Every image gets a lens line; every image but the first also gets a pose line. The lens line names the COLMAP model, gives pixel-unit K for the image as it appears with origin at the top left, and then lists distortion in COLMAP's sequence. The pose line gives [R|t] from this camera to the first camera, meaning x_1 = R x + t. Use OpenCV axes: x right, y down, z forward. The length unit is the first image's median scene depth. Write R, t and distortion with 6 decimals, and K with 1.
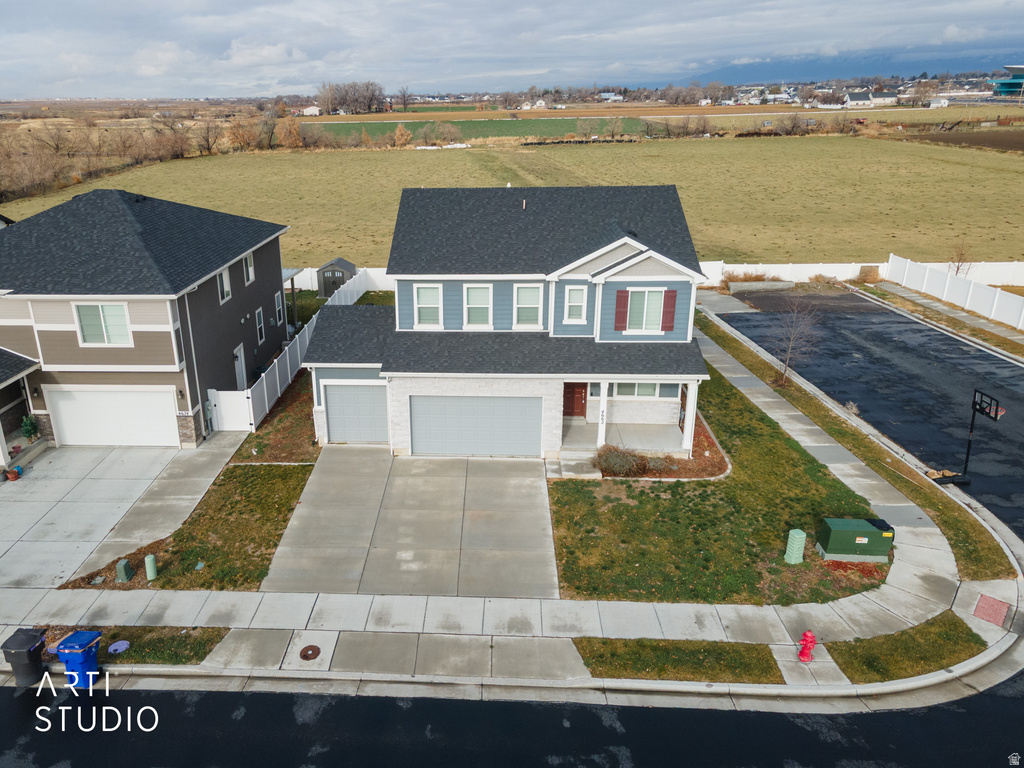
lens RADIAL K [[781.0, 0, 446.0], [0, 781.0, 386.8], [0, 0, 1]] dist [0.038045, 0.010221]
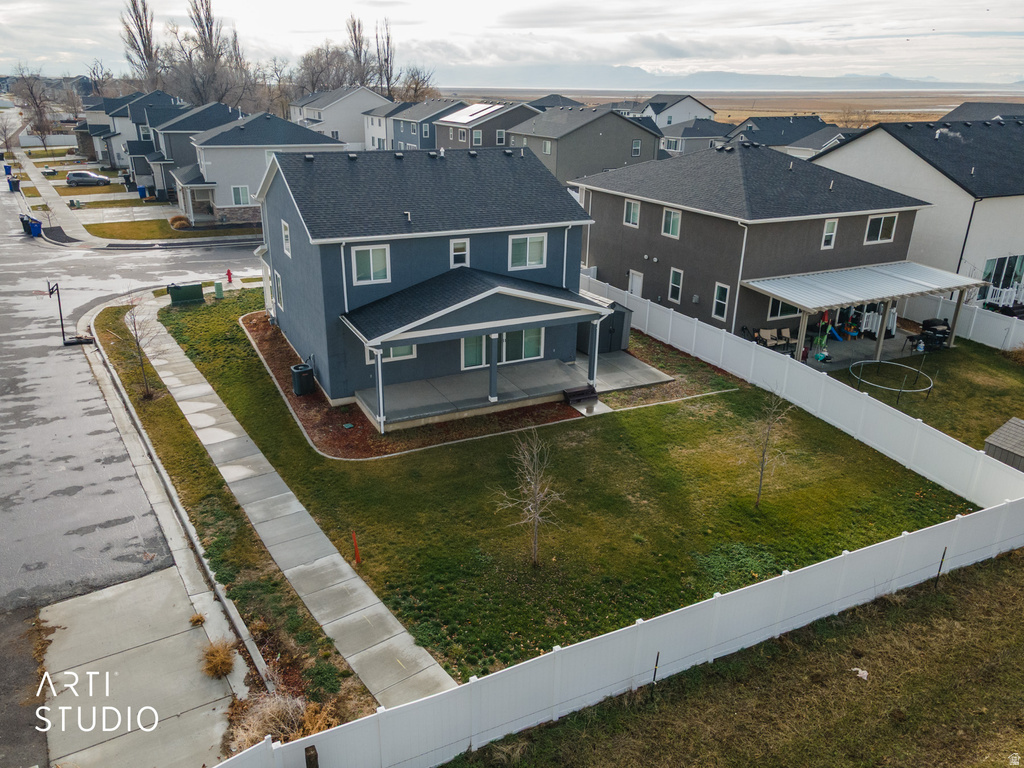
lens RADIAL K [[751.7, 0, 499.3], [0, 751.7, 380.7], [0, 0, 1]] dist [0.047325, 0.002075]
pose [[-0.867114, 0.183586, -0.463044, 0.610344], [-0.175664, 0.757170, 0.629155, -0.770716], [0.466107, 0.626889, -0.624302, 2.152468]]
